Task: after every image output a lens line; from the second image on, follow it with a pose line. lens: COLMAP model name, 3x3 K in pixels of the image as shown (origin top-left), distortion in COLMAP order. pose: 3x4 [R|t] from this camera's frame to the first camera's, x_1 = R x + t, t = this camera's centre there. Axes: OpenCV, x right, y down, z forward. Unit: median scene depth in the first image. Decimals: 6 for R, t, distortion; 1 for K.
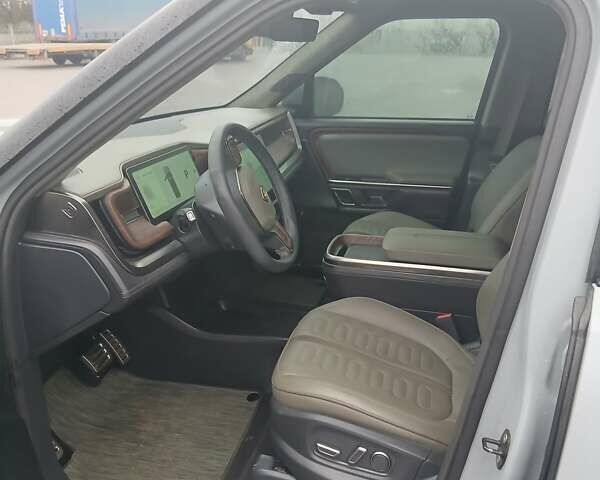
lens RADIAL K [[611.4, 0, 313.0], [0, 611.4, 246.7], [0, 0, 1]] dist [0.028762, 0.000000]
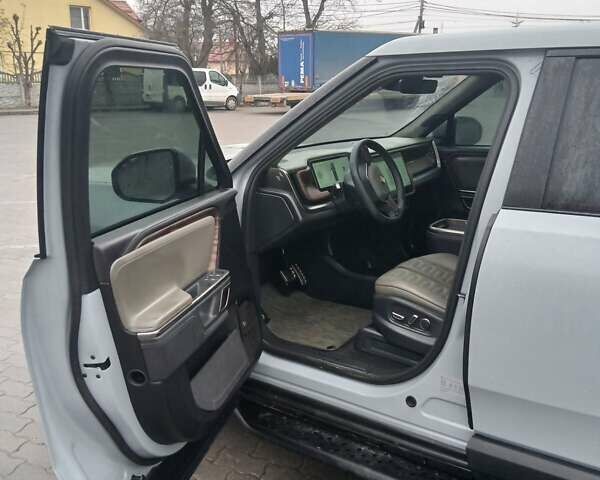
lens RADIAL K [[611.4, 0, 304.5], [0, 611.4, 266.0], [0, 0, 1]] dist [0.028762, 0.000000]
pose [[0.934725, 0.084385, -0.345207, 0.263725], [-0.097928, 0.994951, -0.021949, 0.172895], [0.341612, 0.054322, 0.938270, -0.561521]]
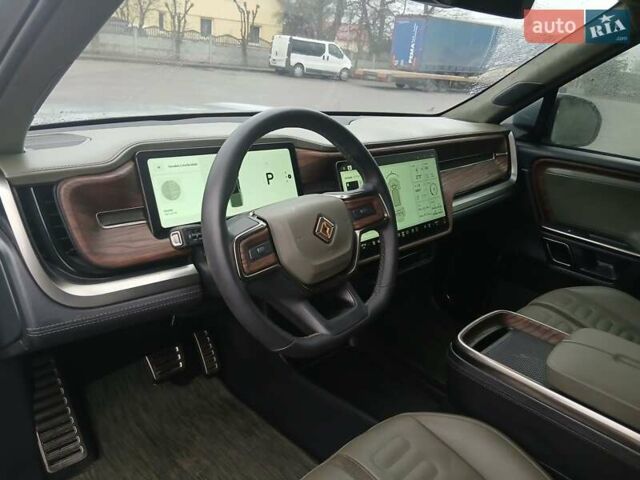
lens RADIAL K [[486.6, 0, 315.4], [0, 486.6, 252.1], [0, 0, 1]] dist [0.070753, -0.117386]
pose [[0.844921, 0.256497, -0.469380, 0.113707], [-0.247033, 0.965454, 0.082902, -0.079863], [0.474429, 0.045907, 0.879096, 0.439433]]
